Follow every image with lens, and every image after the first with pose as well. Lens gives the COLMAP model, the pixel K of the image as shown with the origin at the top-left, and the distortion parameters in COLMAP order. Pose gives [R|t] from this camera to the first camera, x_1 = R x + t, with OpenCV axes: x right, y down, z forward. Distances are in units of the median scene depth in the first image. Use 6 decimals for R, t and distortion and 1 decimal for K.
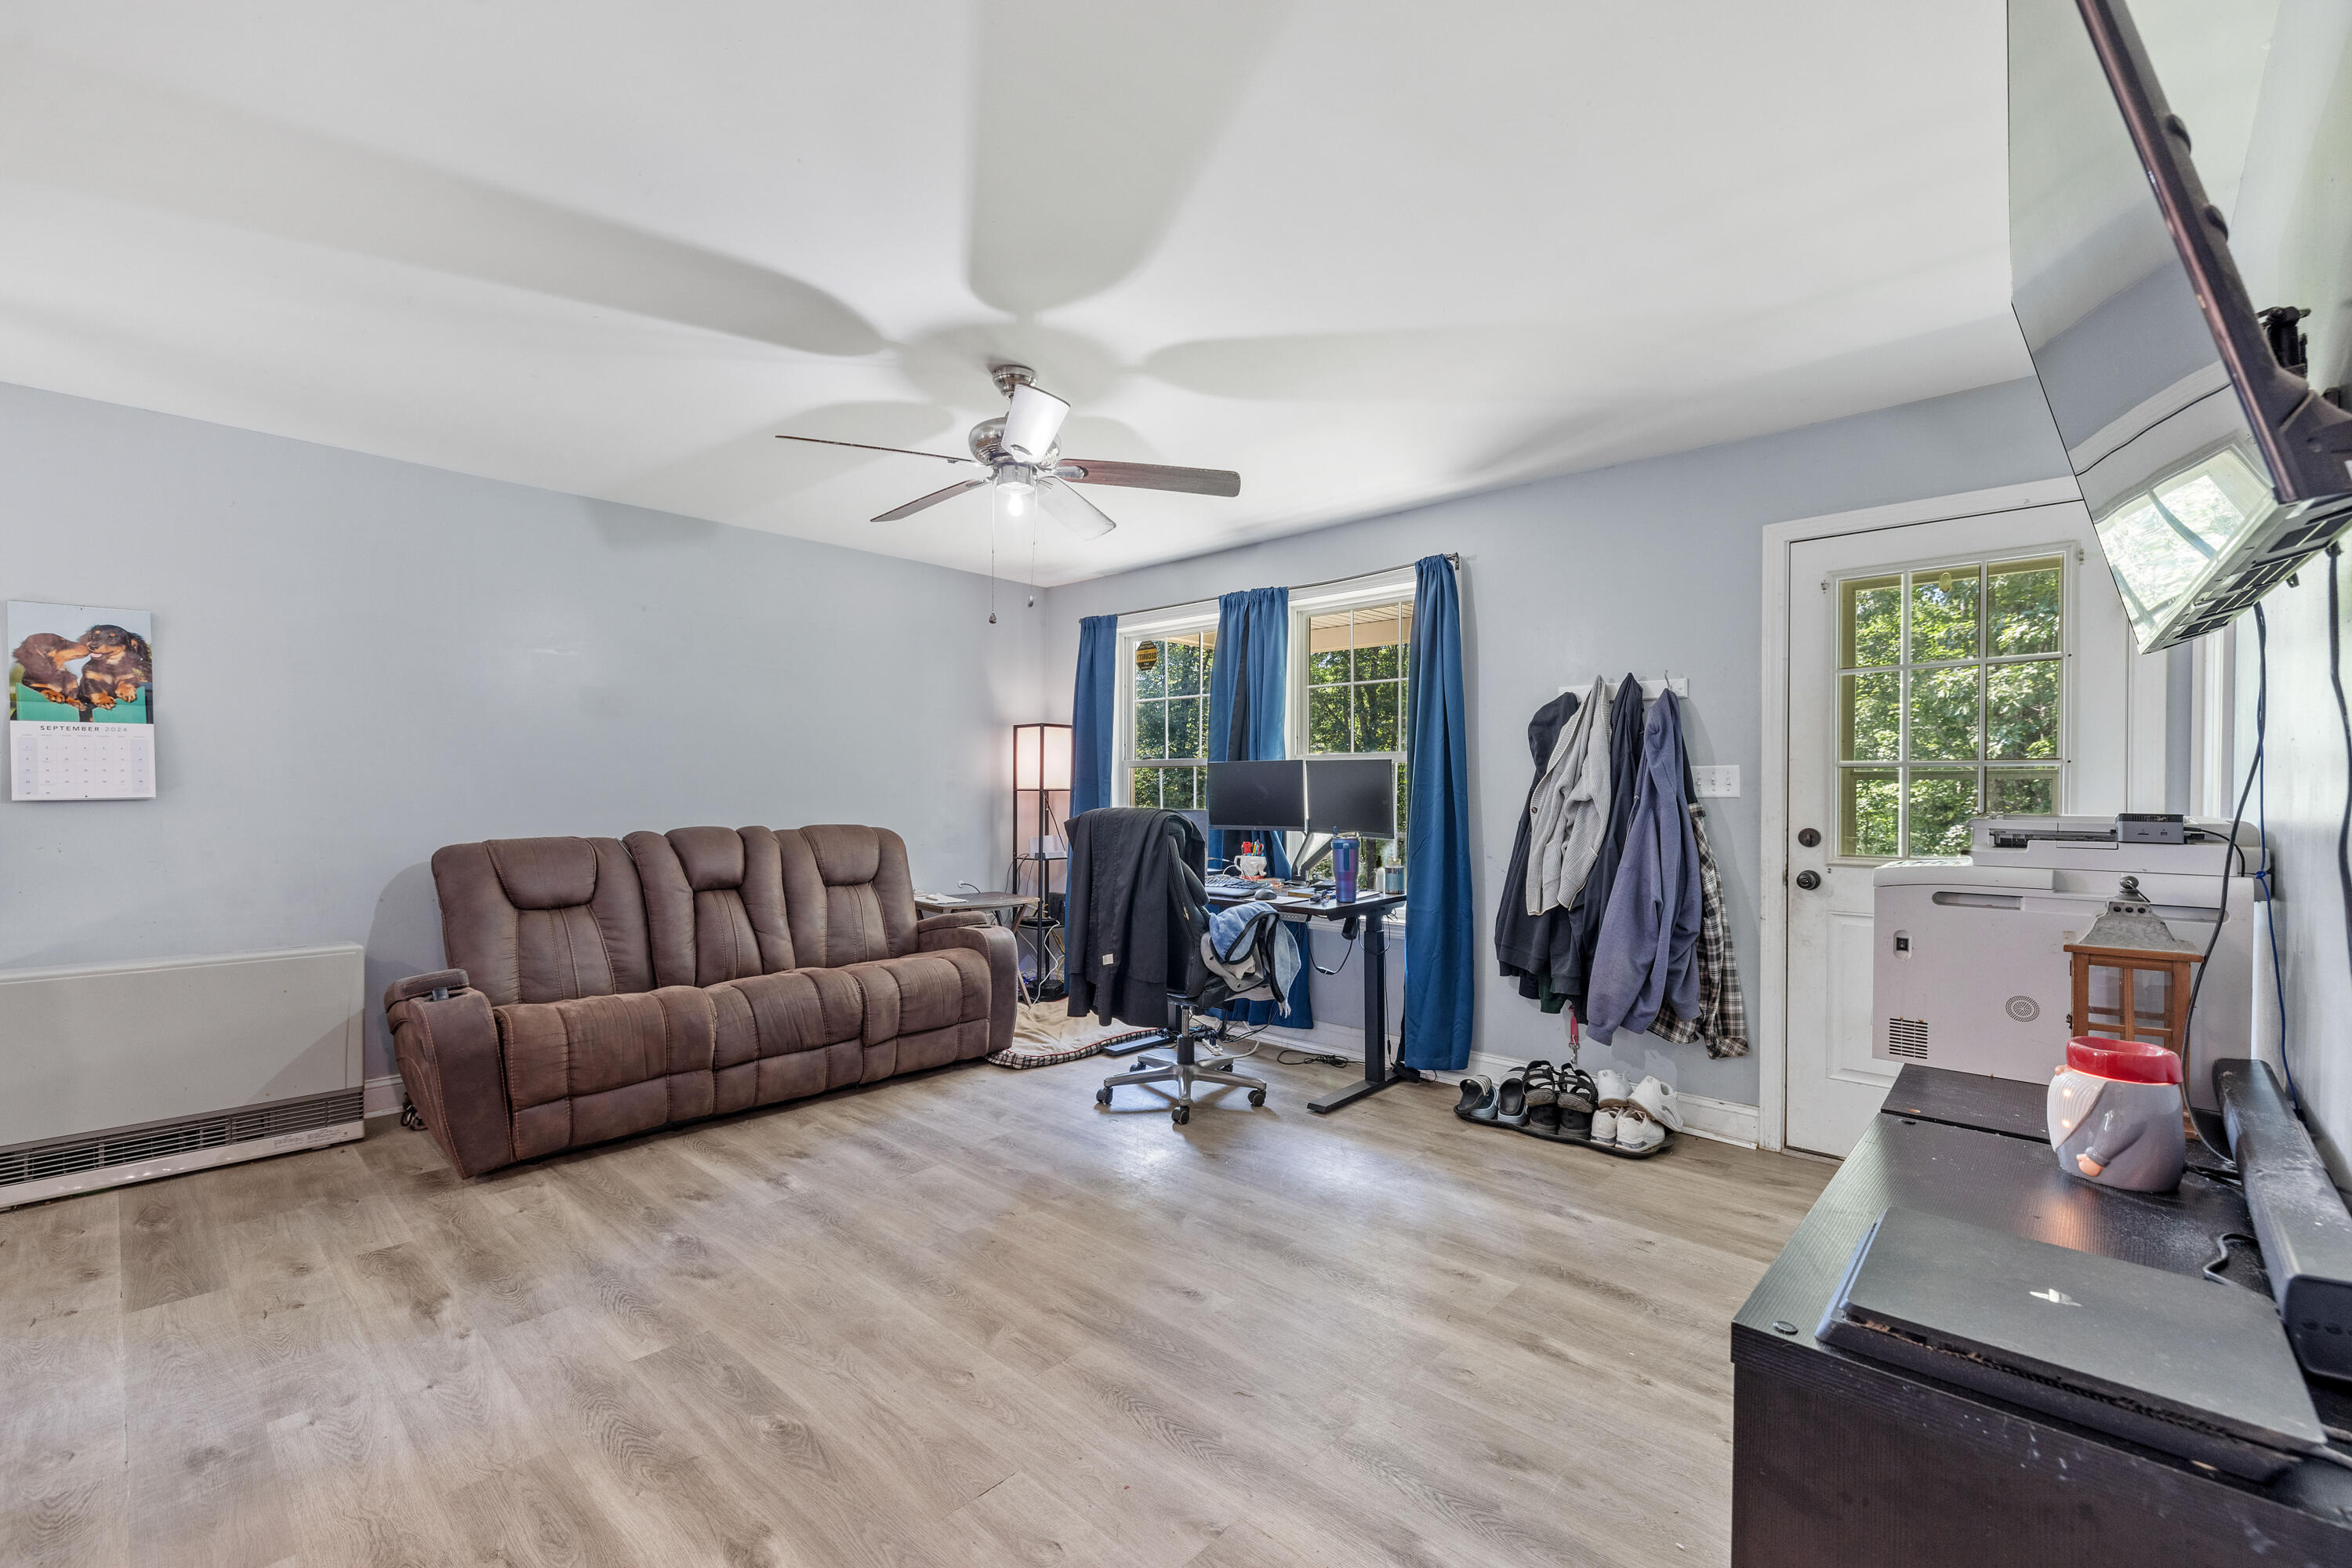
lens RADIAL K [[983.9, 0, 1188.9], [0, 983.9, 794.3], [0, 0, 1]] dist [-0.003921, 0.000851]
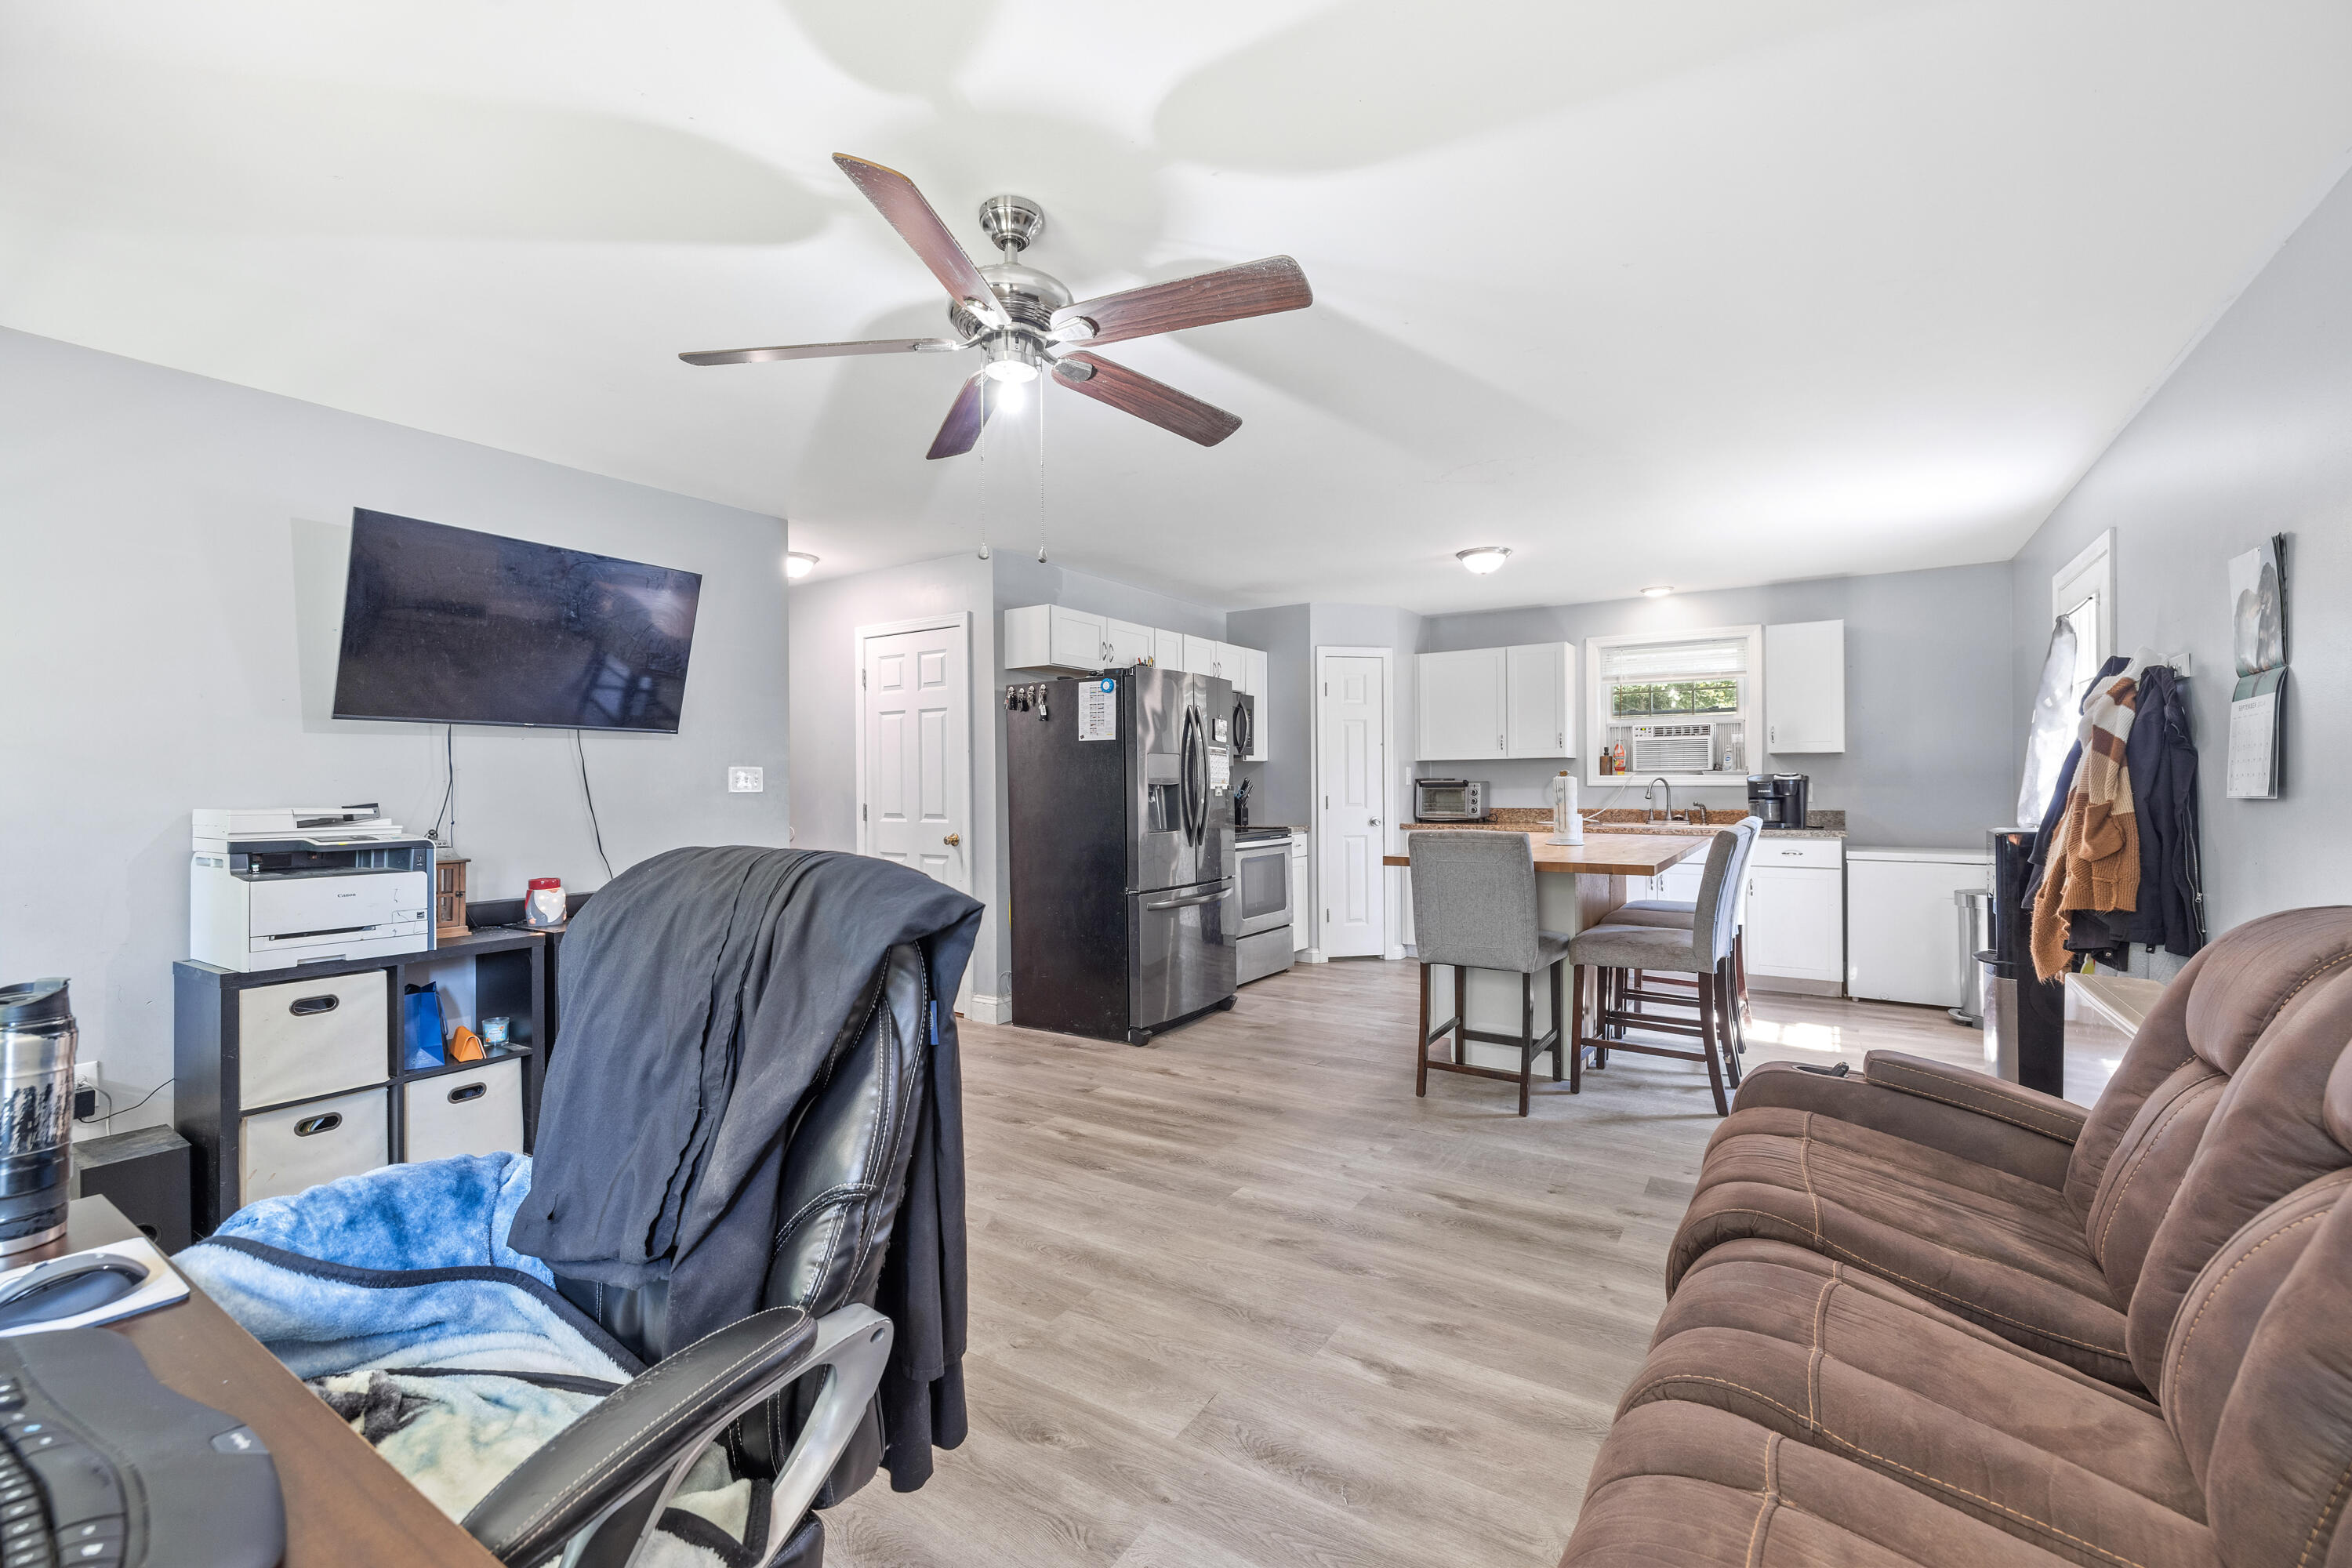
lens RADIAL K [[983.9, 0, 1166.3], [0, 983.9, 783.5], [0, 0, 1]] dist [-0.003921, 0.000851]
pose [[-0.989575, 0.002481, -0.143998, -0.175092], [0.001553, 0.999977, 0.006551, -0.013013], [0.144011, 0.006259, -0.989556, 1.653208]]
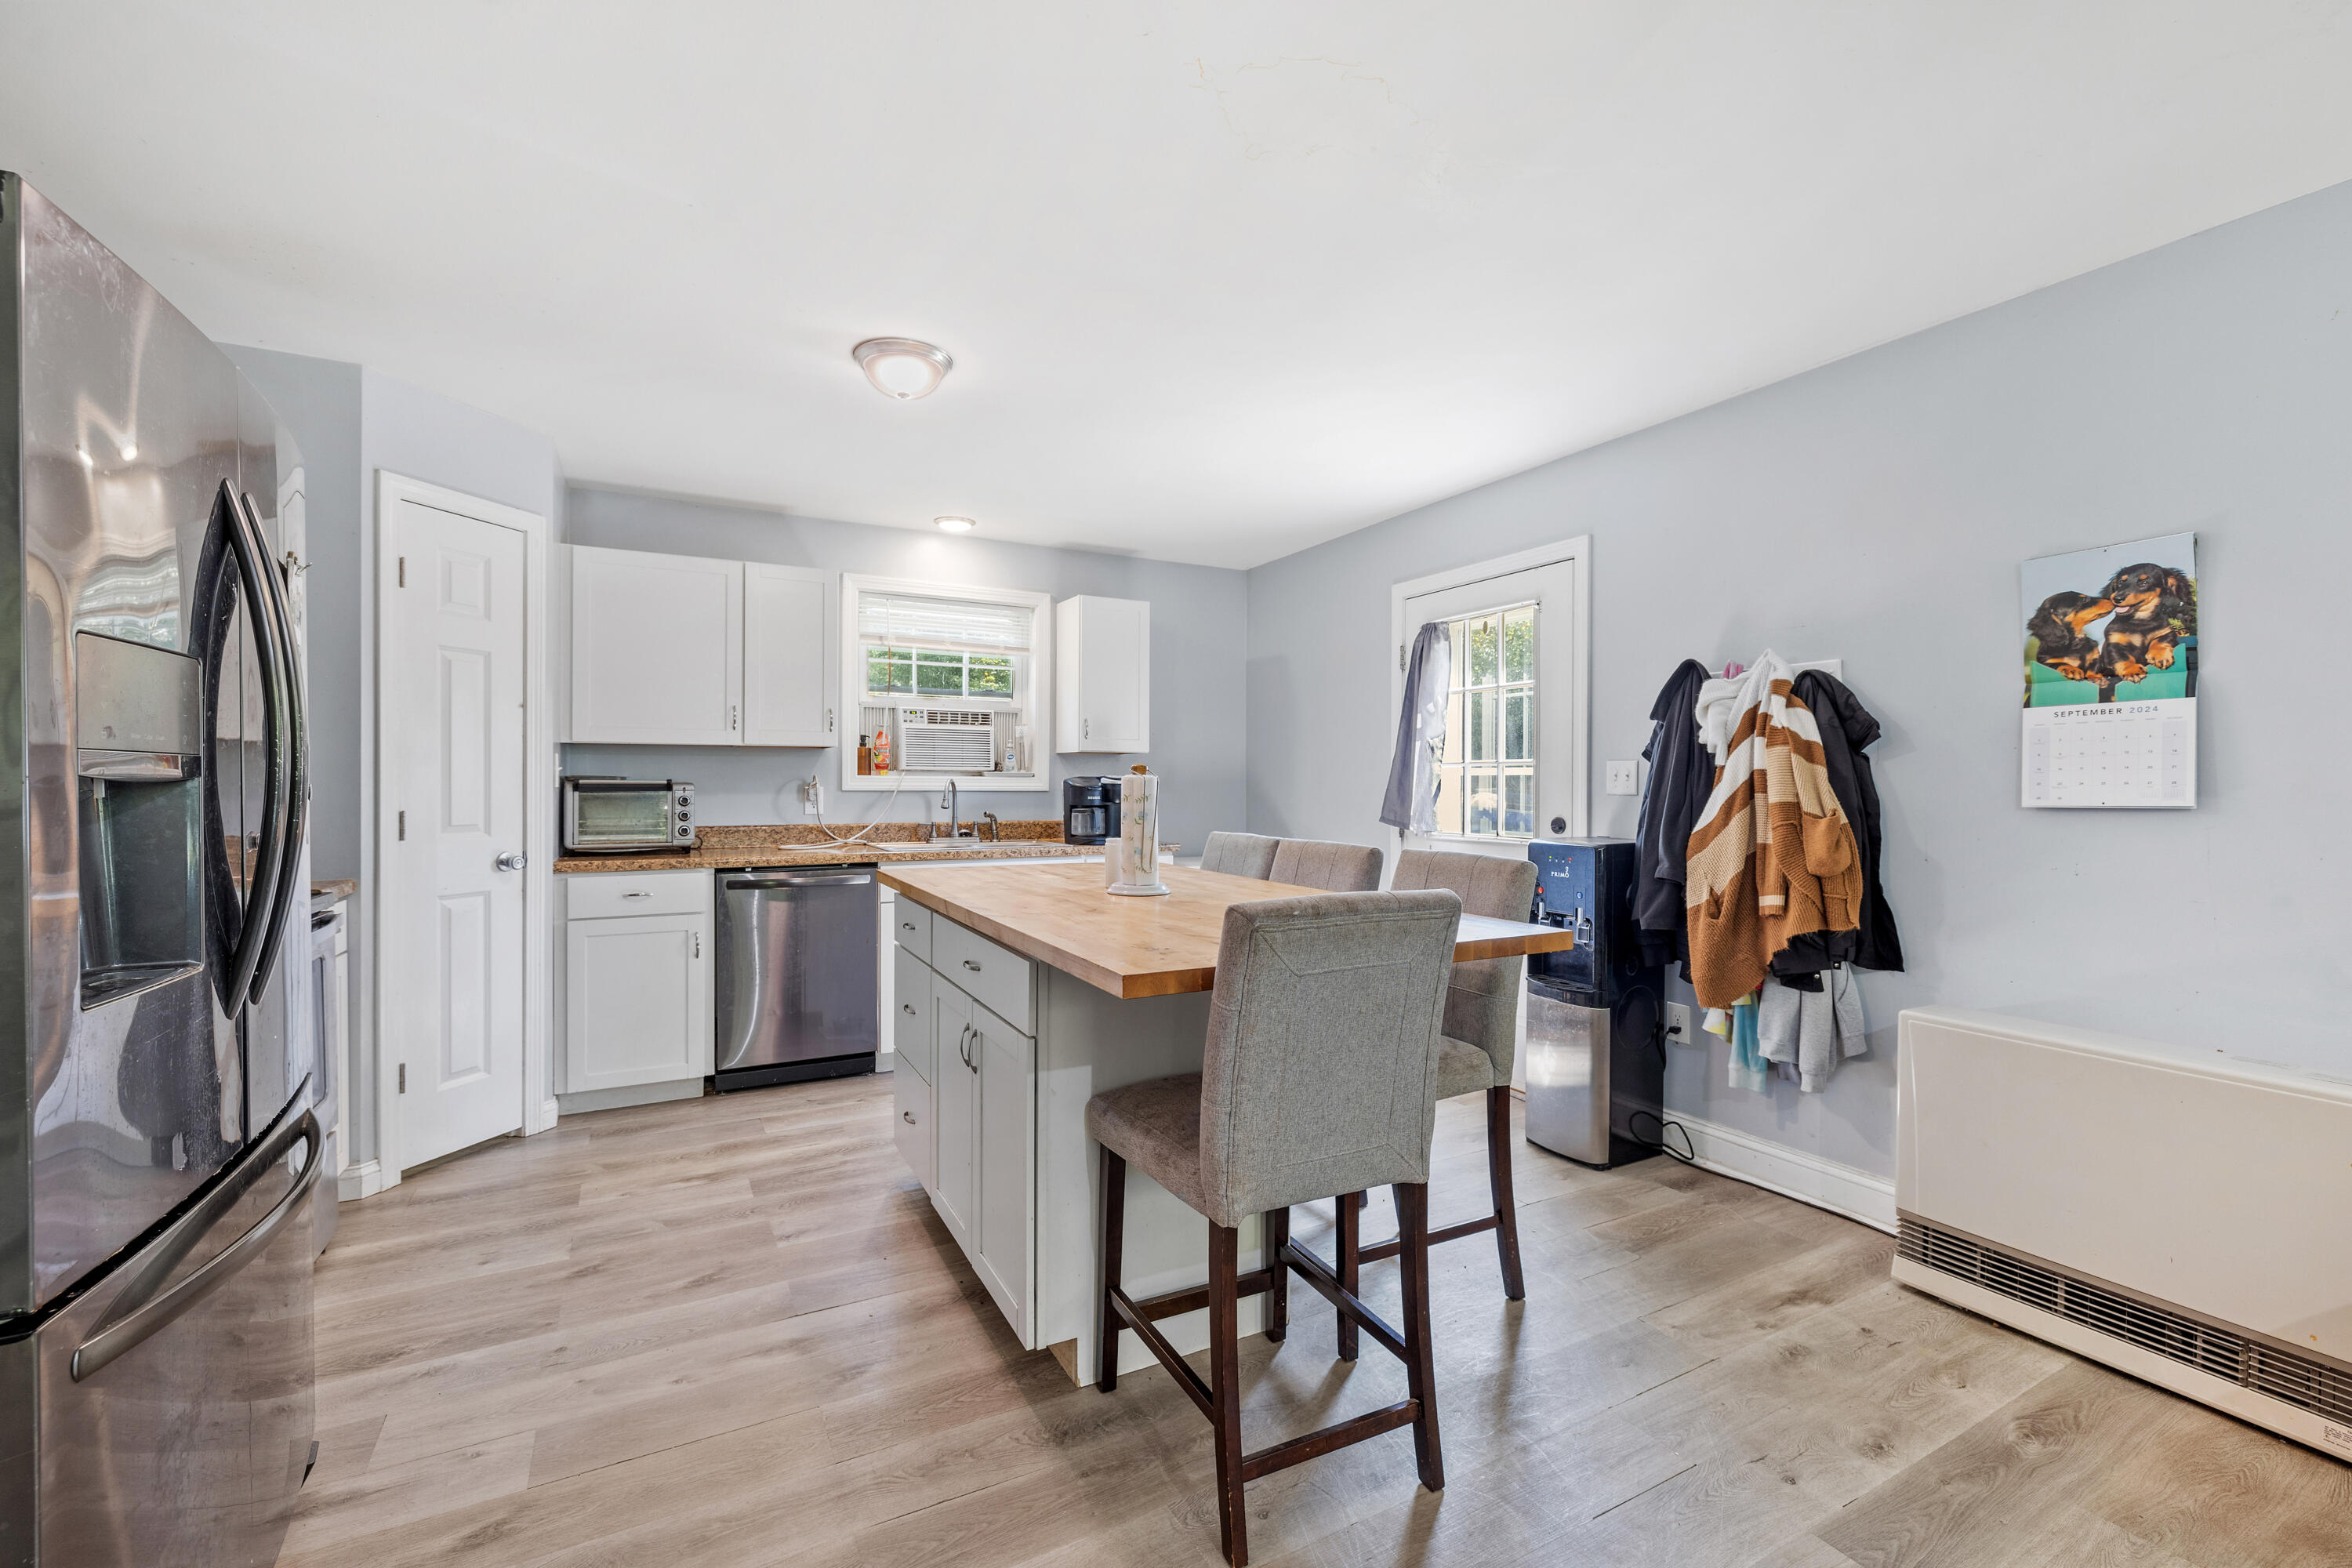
lens RADIAL K [[983.9, 0, 1158.6], [0, 983.9, 787.3], [0, 0, 1]] dist [-0.003921, 0.000851]
pose [[-0.345542, -0.002563, -0.938400, -0.187378], [-0.010662, 0.999942, 0.001195, -0.003411], [0.938343, 0.010418, -0.345550, 0.587440]]
